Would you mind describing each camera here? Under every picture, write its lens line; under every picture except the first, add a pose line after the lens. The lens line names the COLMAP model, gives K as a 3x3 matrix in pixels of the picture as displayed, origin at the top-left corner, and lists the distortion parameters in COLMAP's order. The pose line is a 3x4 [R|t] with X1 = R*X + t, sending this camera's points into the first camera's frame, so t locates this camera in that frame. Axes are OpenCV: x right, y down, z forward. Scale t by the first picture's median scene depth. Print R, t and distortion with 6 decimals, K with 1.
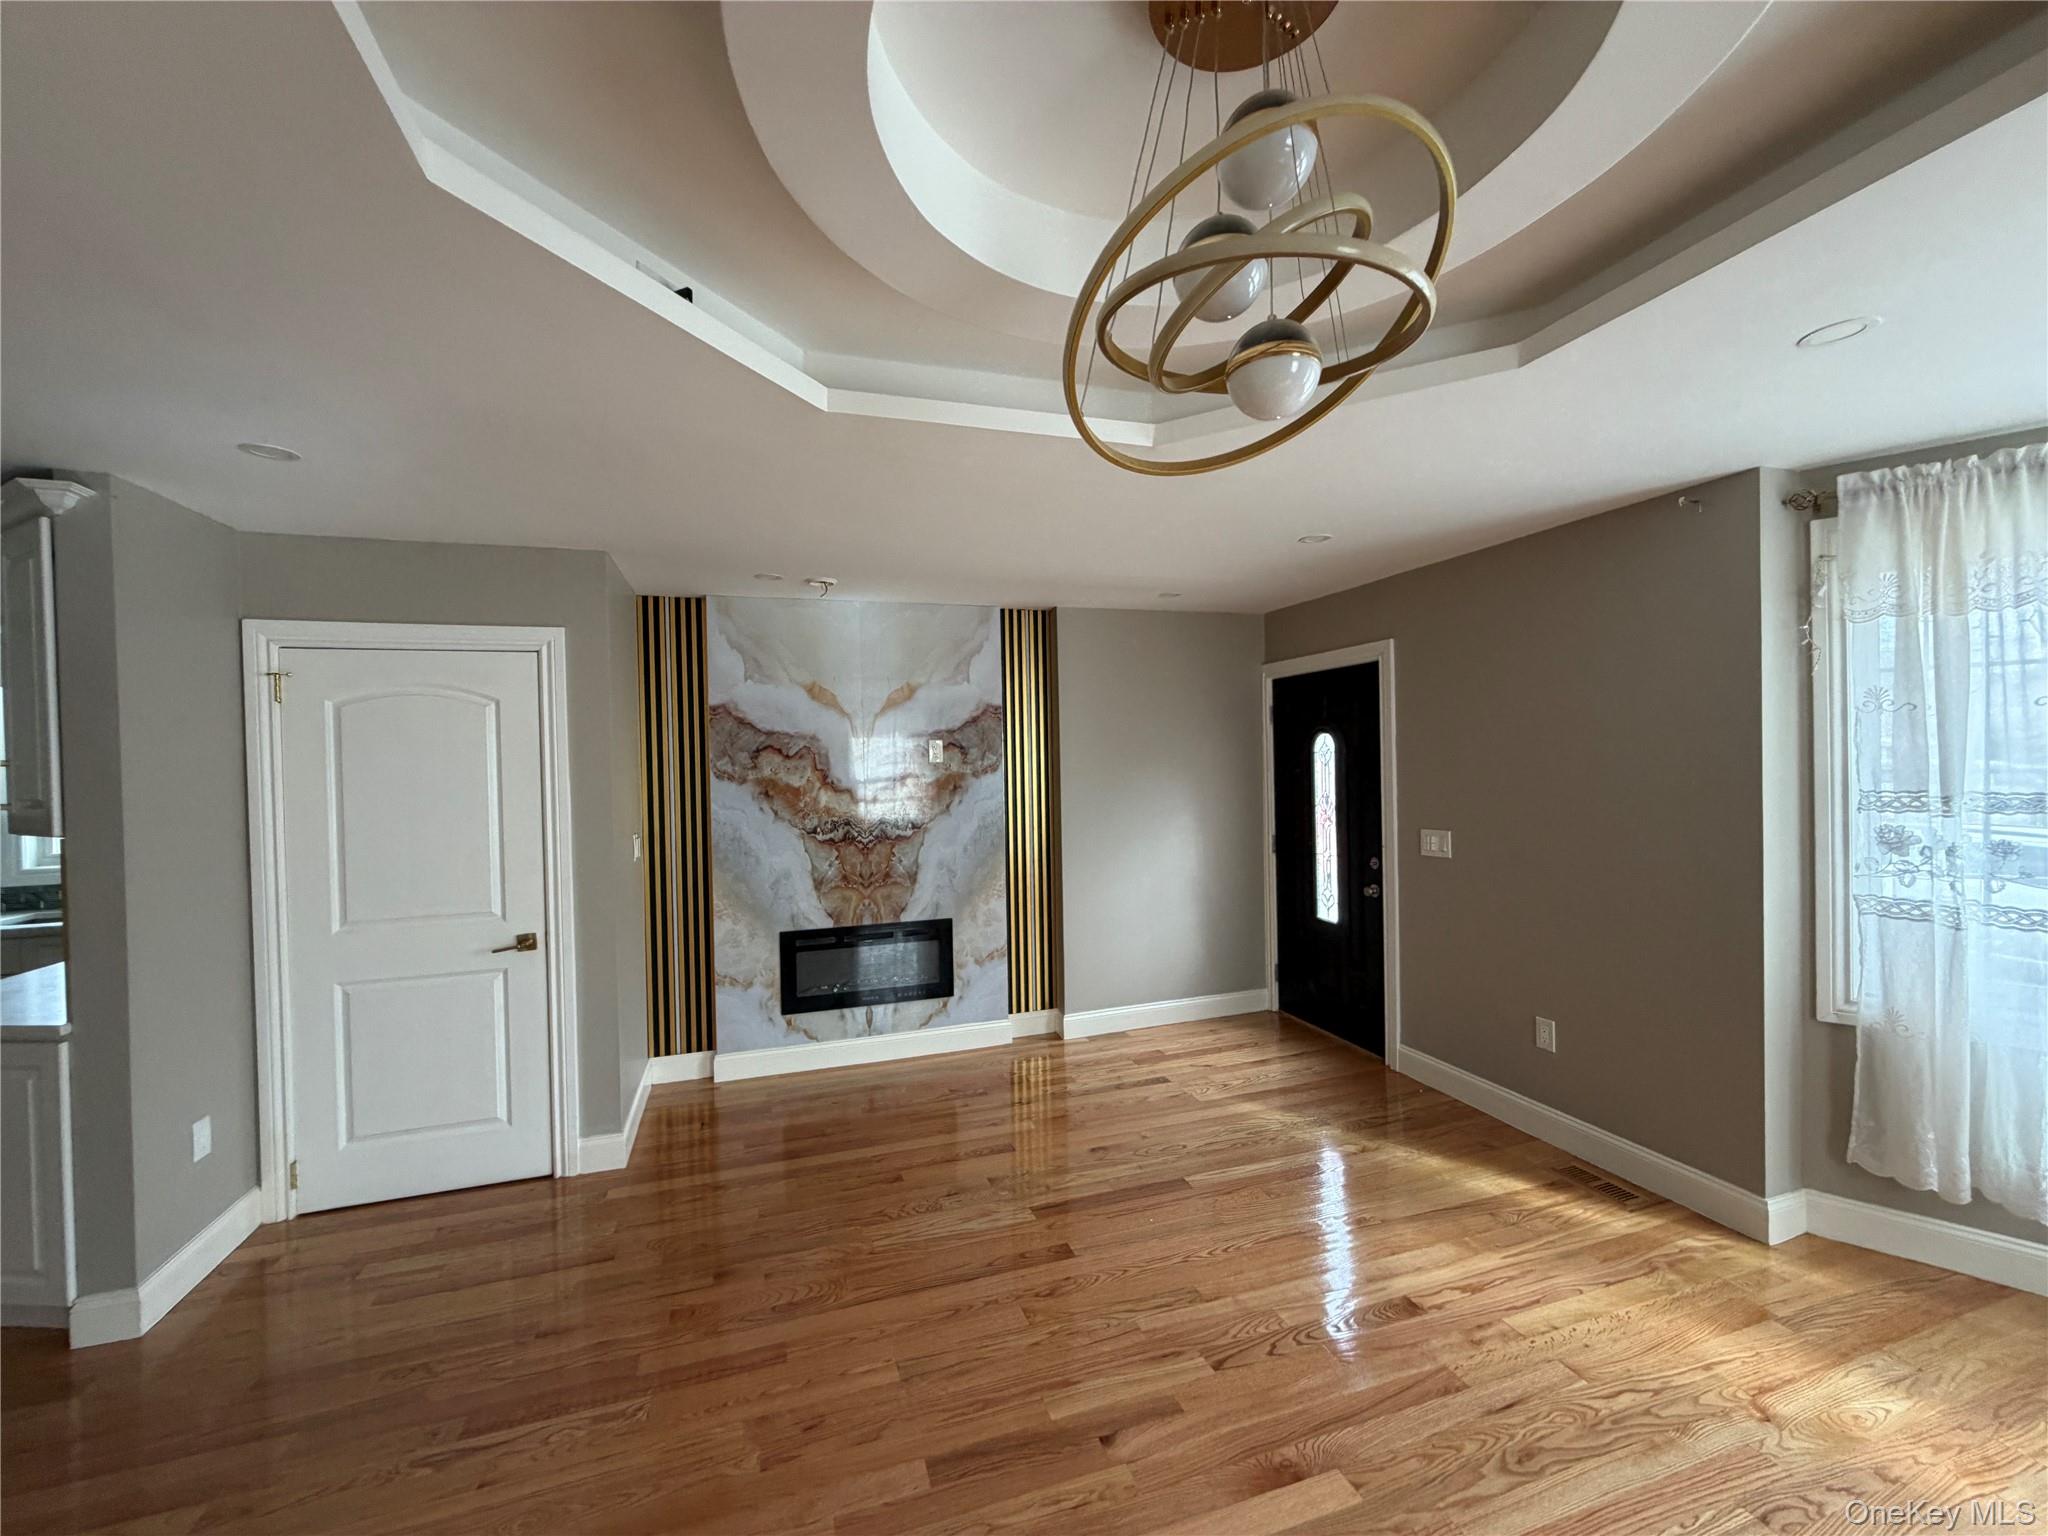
lens RADIAL K [[817.3, 0, 1019.0], [0, 817.3, 768.5], [0, 0, 1]] dist [-0.000034, 0.000228]
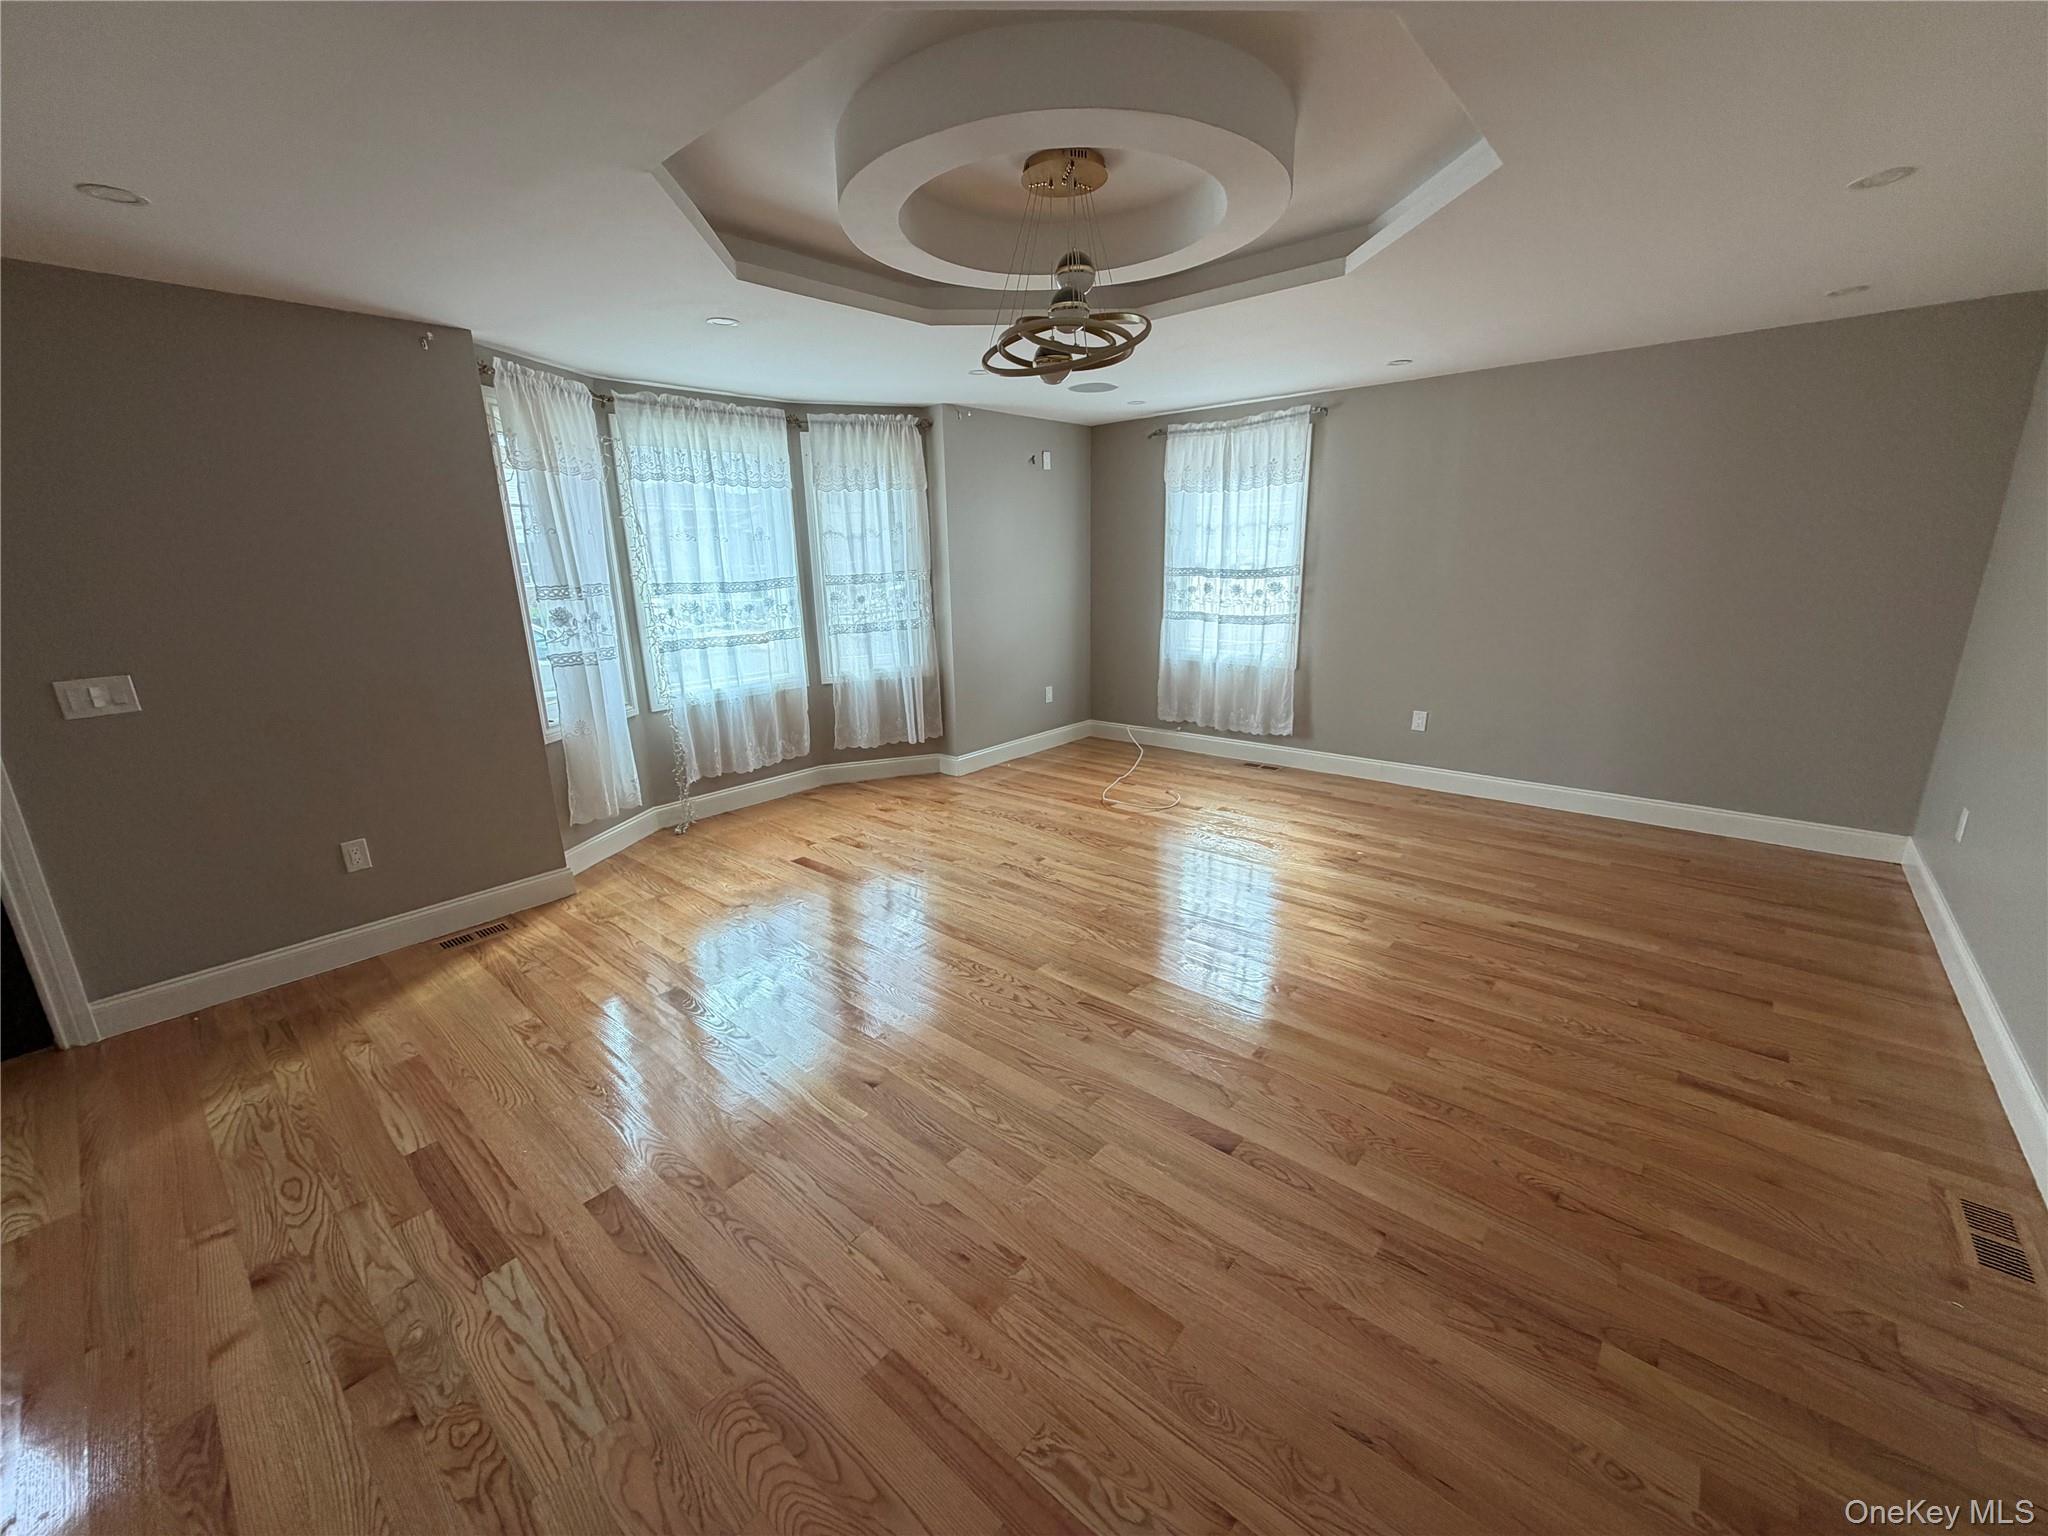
lens RADIAL K [[817.3, 0, 1019.3], [0, 817.3, 769.8], [0, 0, 1]] dist [-0.000034, 0.000228]
pose [[-0.513342, -0.190731, 0.836721, -0.448770], [0.044150, 0.967829, 0.247704, 0.011378], [-0.857047, 0.164098, -0.488407, 0.604903]]
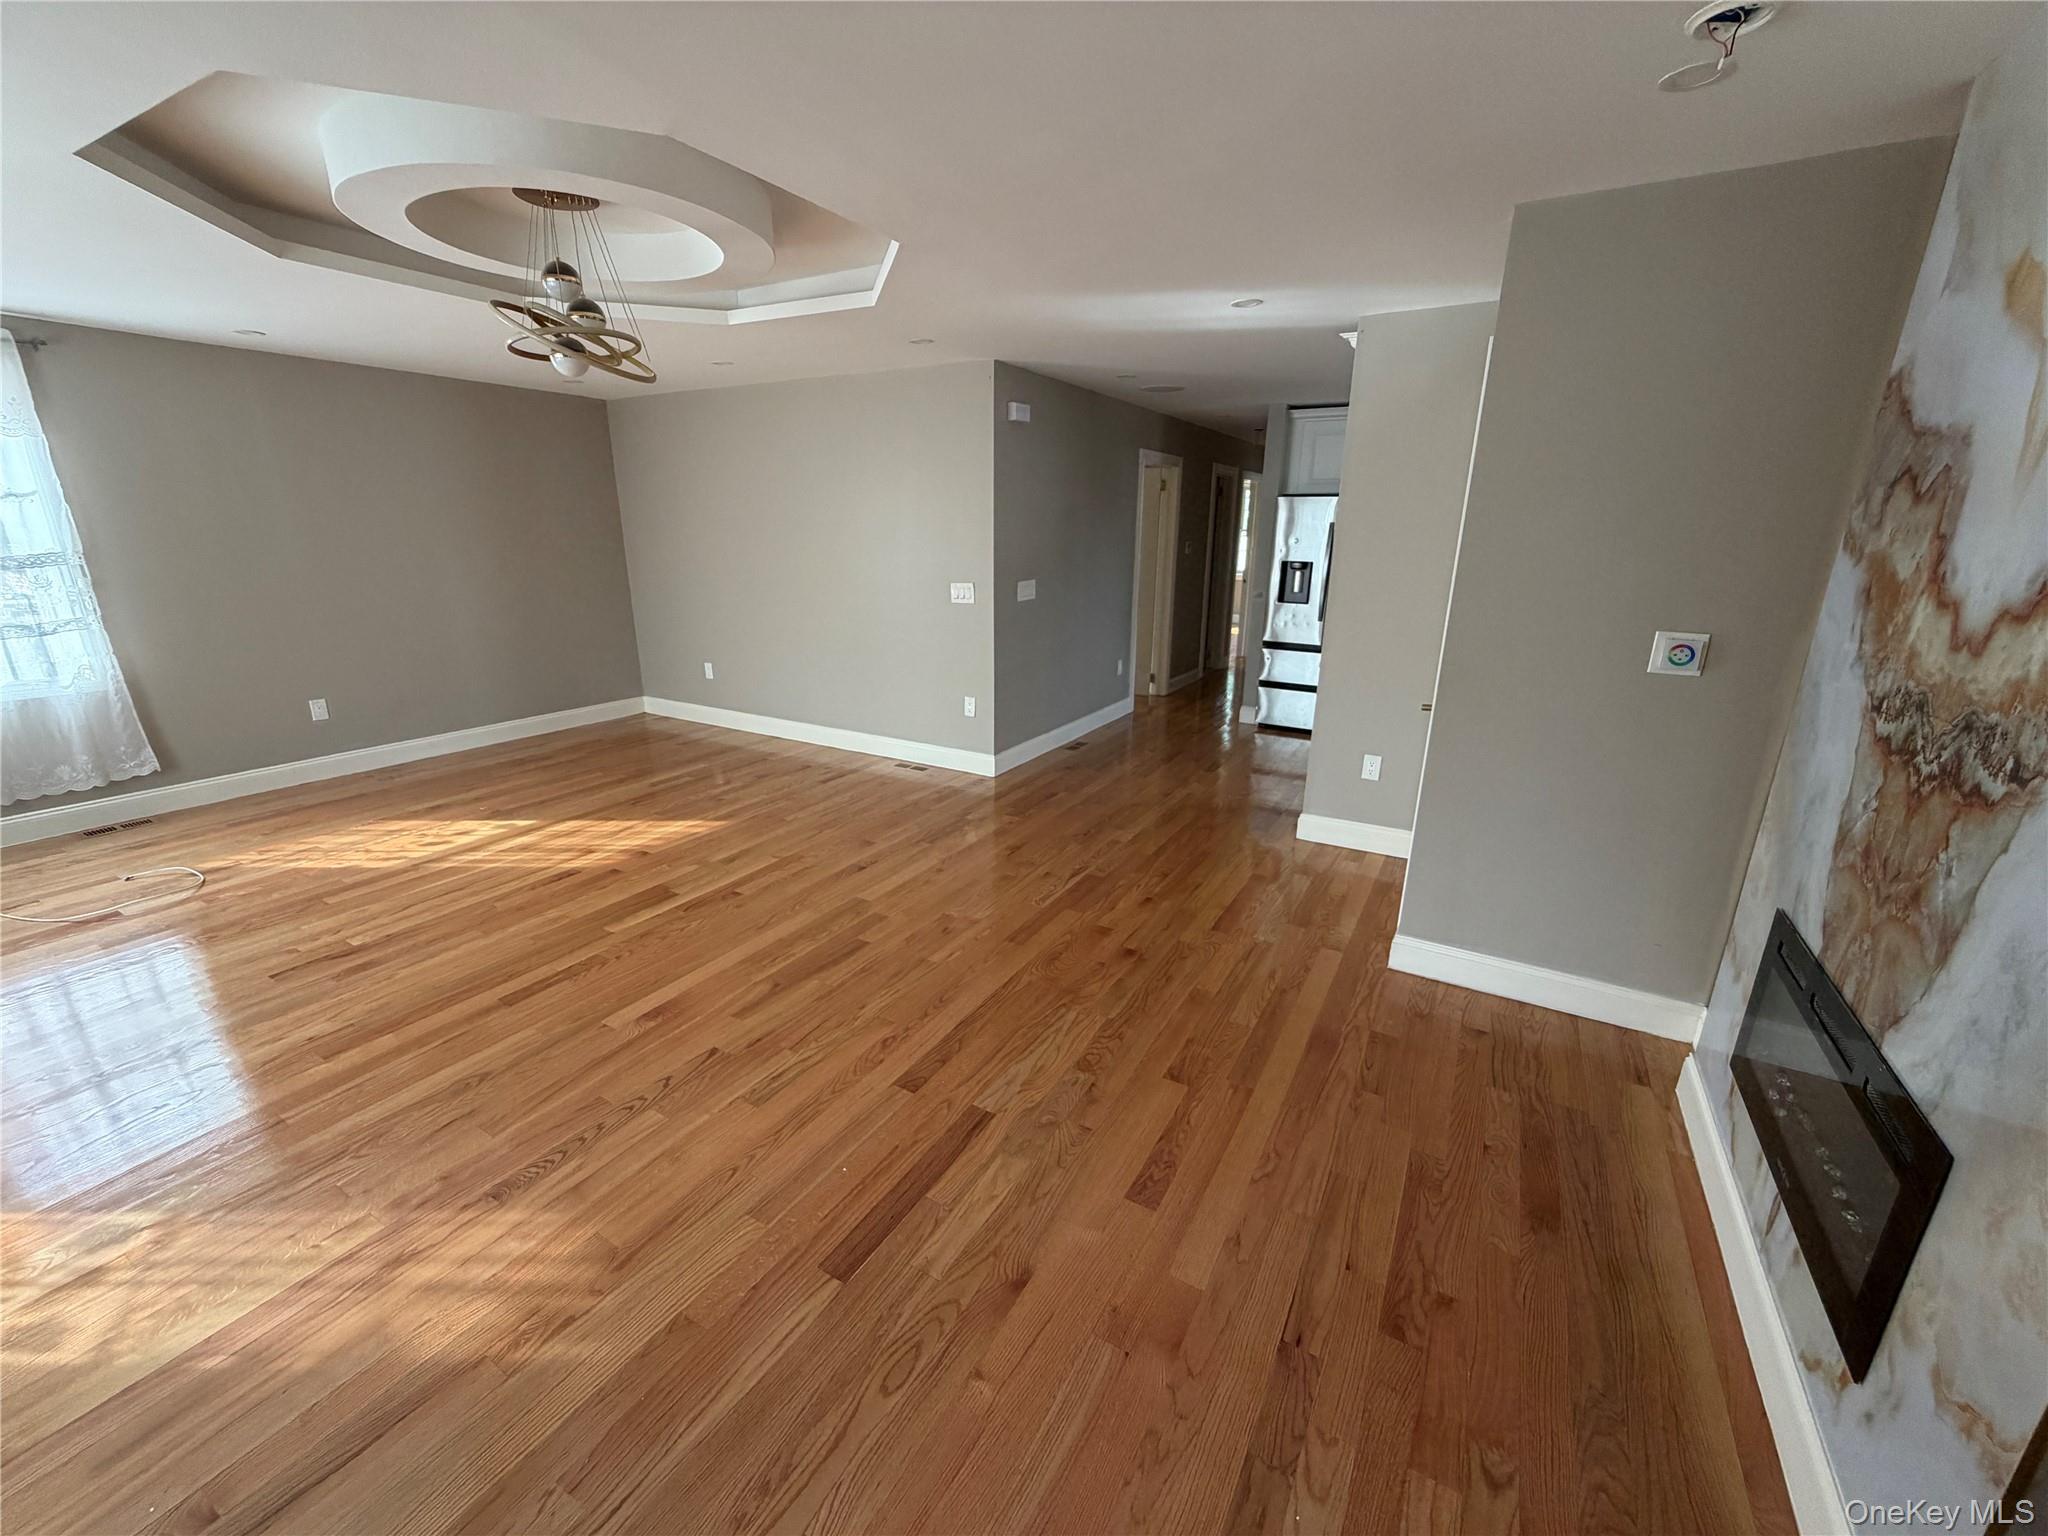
lens RADIAL K [[817.3, 0, 1021.3], [0, 817.3, 766.6], [0, 0, 1]] dist [-0.000034, 0.000228]
pose [[-0.745325, 0.204392, -0.634598, 0.288861], [0.001727, 0.952436, 0.304733, -0.011840], [0.666699, 0.226030, -0.710228, 1.022384]]
